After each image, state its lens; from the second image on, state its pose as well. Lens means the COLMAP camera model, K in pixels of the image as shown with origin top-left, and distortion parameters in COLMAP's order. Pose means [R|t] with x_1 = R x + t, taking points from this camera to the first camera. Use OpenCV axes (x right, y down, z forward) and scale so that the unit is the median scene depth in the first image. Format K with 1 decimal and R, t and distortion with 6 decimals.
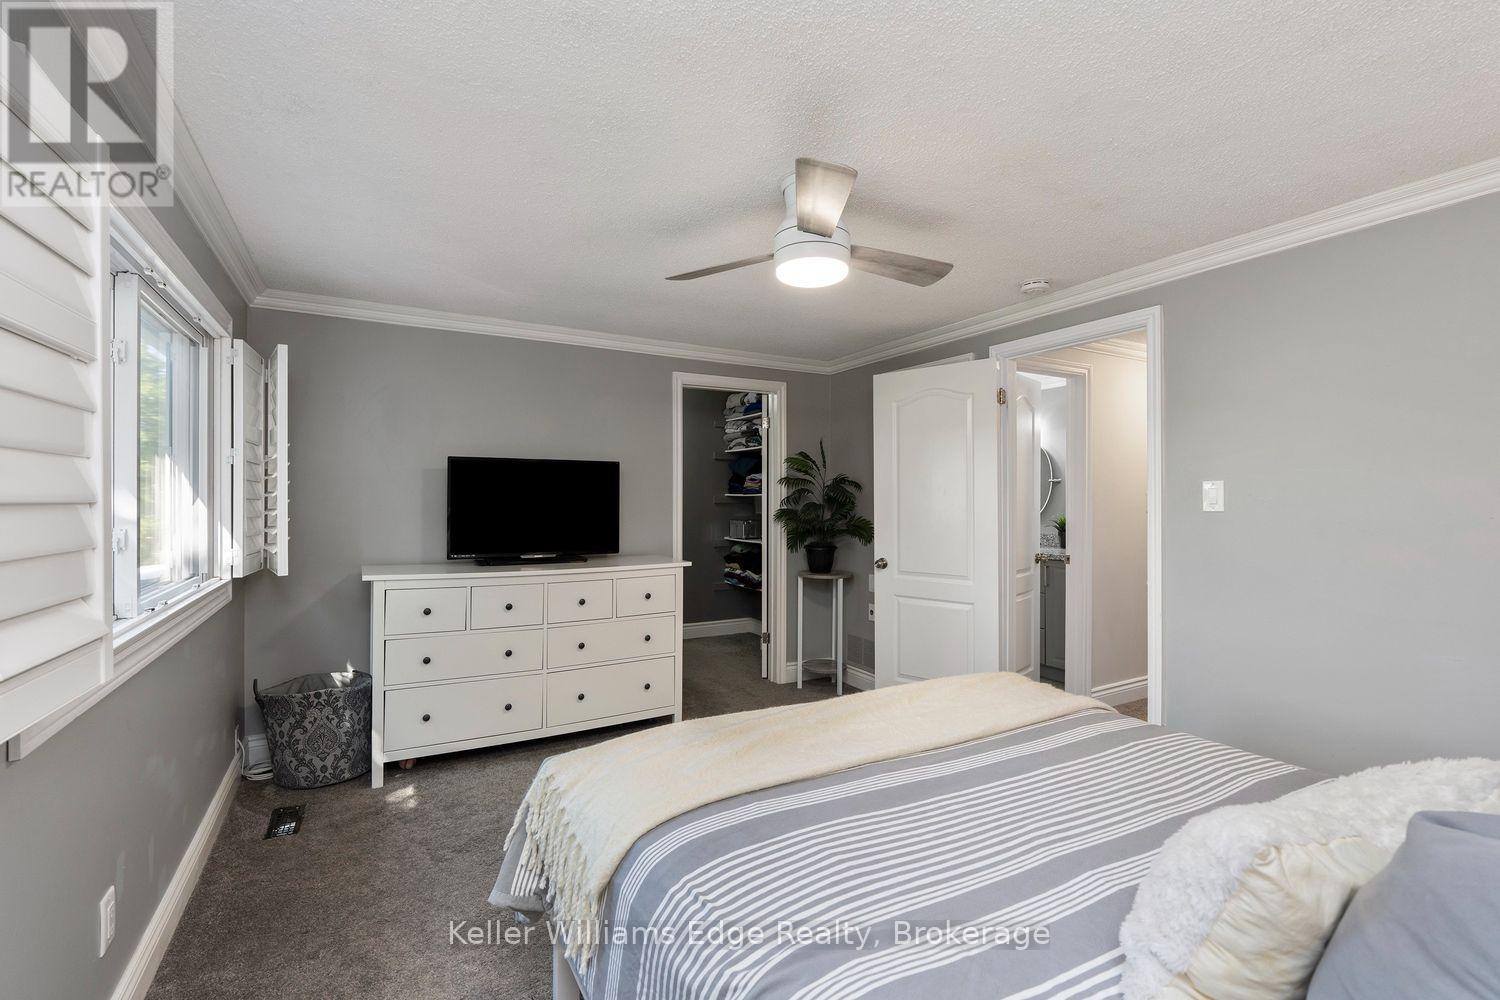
lens RADIAL K [[673.3, 0, 755.5], [0, 673.3, 490.4], [0, 0, 1]] dist [-0.002528, -0.000053]
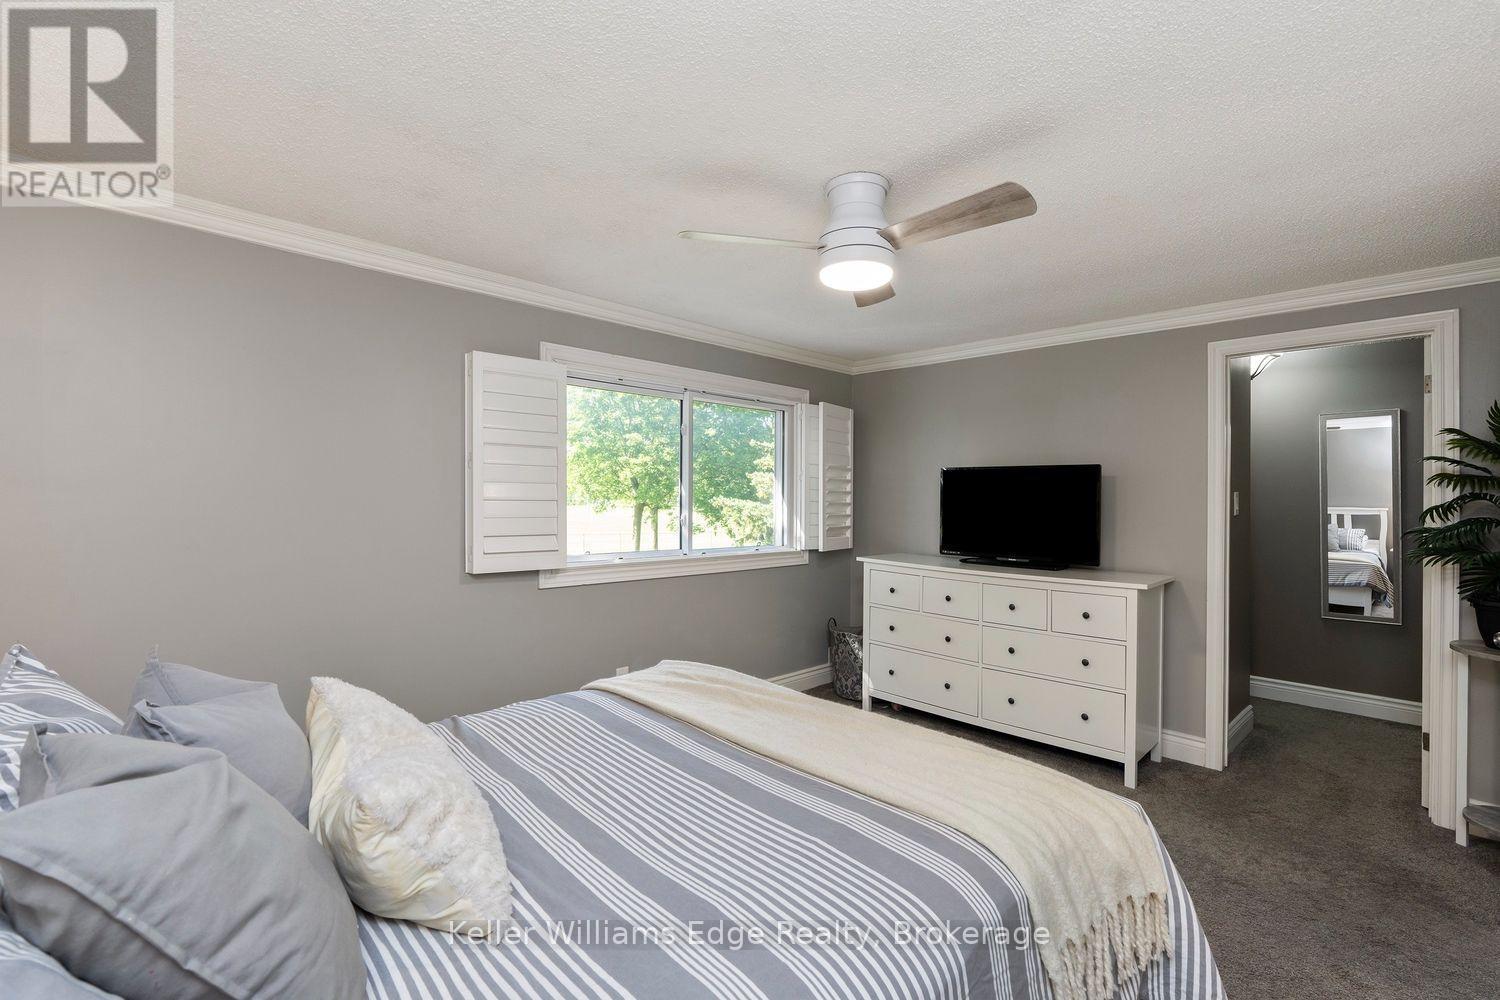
lens RADIAL K [[681.0, 0, 750.0], [0, 681.0, 500.0], [0, 0, 1]] dist [-0.002516, -0.000056]
pose [[0.234904, 0.003597, -0.972012, 0.654544], [0.001615, 0.999990, 0.004090, 0.000907], [0.972017, -0.002530, 0.234895, 0.391196]]
